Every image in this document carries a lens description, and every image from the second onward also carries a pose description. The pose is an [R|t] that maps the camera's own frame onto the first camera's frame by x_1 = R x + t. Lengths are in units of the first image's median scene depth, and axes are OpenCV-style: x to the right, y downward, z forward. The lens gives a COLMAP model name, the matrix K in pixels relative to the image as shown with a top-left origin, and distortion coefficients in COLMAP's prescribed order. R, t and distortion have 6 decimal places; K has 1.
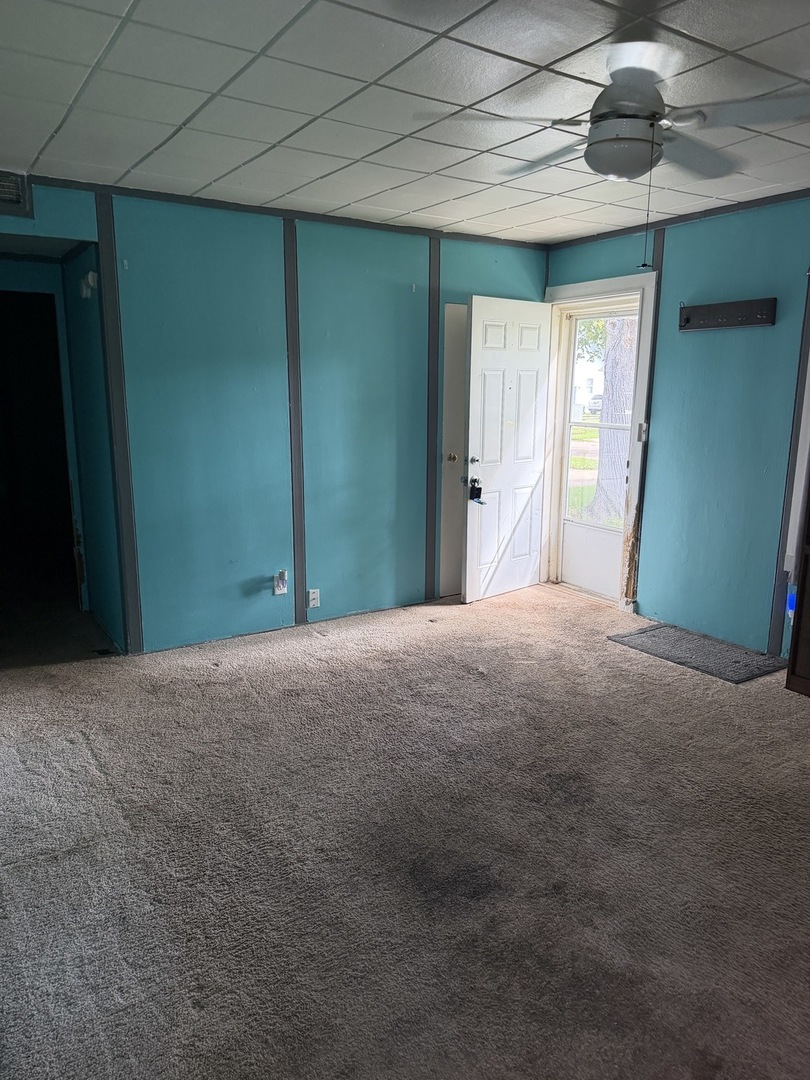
lens RADIAL K [[766.6, 0, 405.0], [0, 766.6, 540.0], [0, 0, 1]] dist [-0.003227, -0.003459]
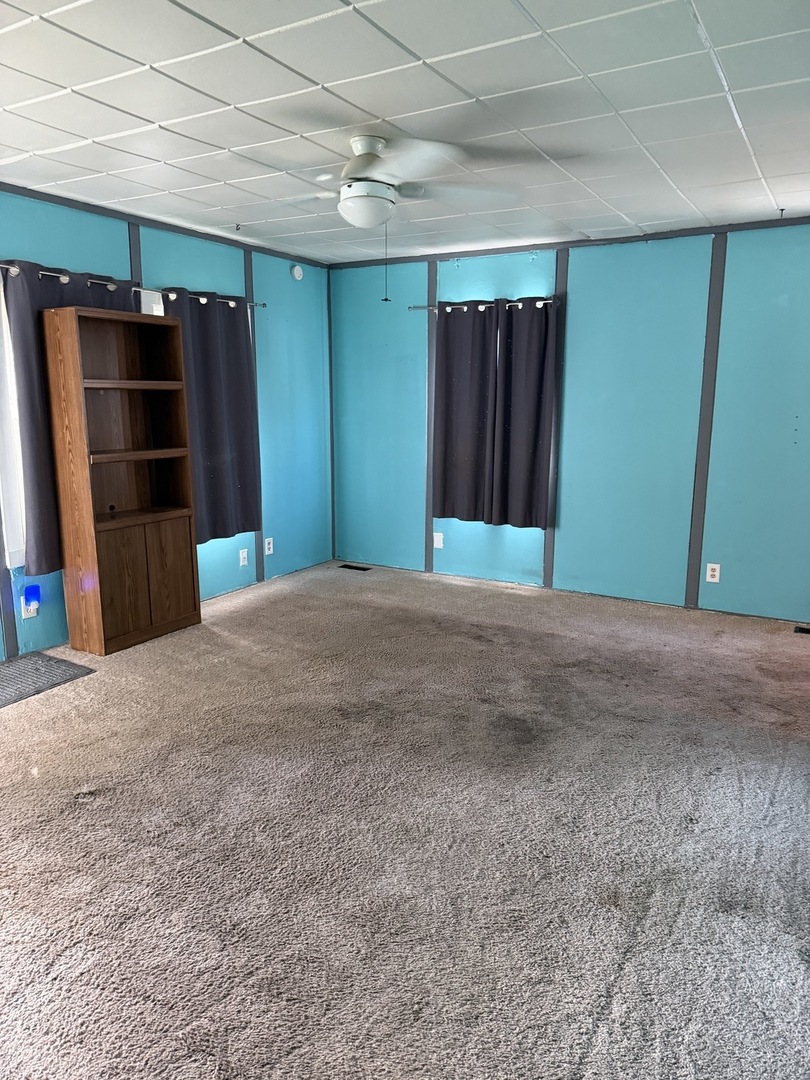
lens RADIAL K [[772.5, 0, 405.0], [0, 772.5, 540.0], [0, 0, 1]] dist [0.100175, -0.180452]
pose [[-0.465305, -0.177541, 0.867162, -0.908094], [0.167426, 0.944340, 0.283180, -0.292433], [-0.869172, 0.276950, -0.409681, 1.473256]]
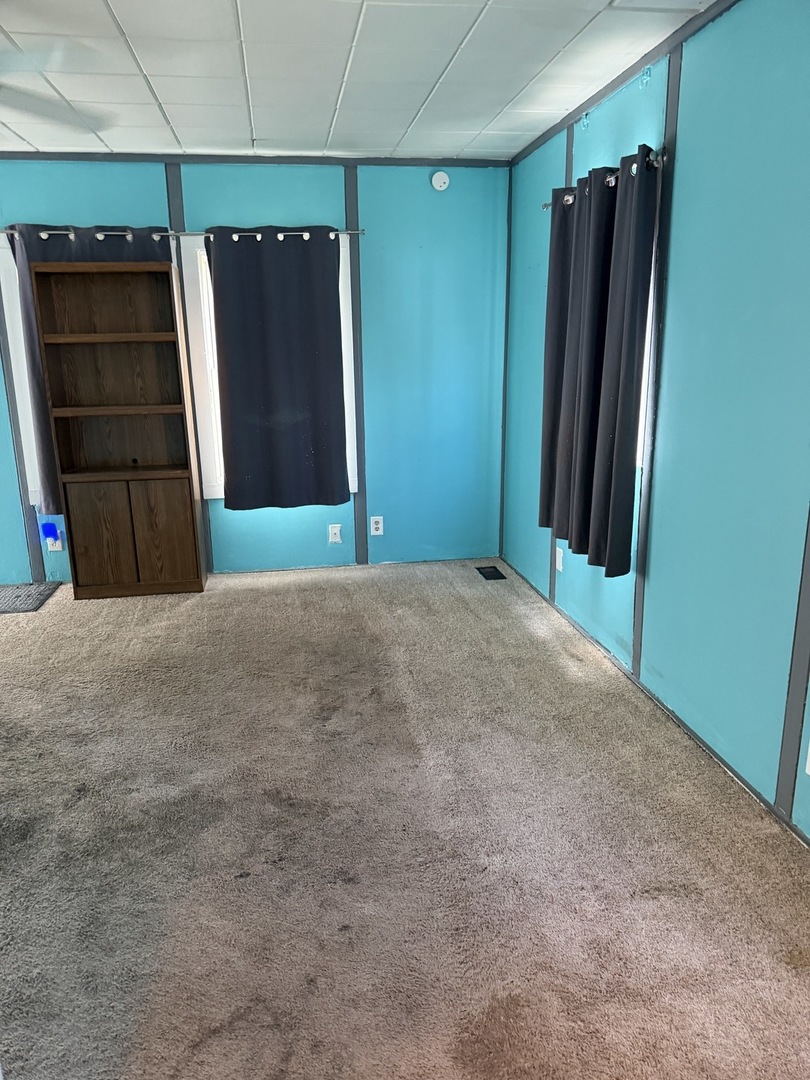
lens RADIAL K [[772.5, 0, 405.0], [0, 772.5, 540.0], [0, 0, 1]] dist [0.100175, -0.180452]
pose [[0.407503, -0.243327, 0.880189, -0.443499], [0.203249, 0.963838, 0.172353, 0.007398], [-0.890298, 0.108663, 0.442223, 0.042028]]
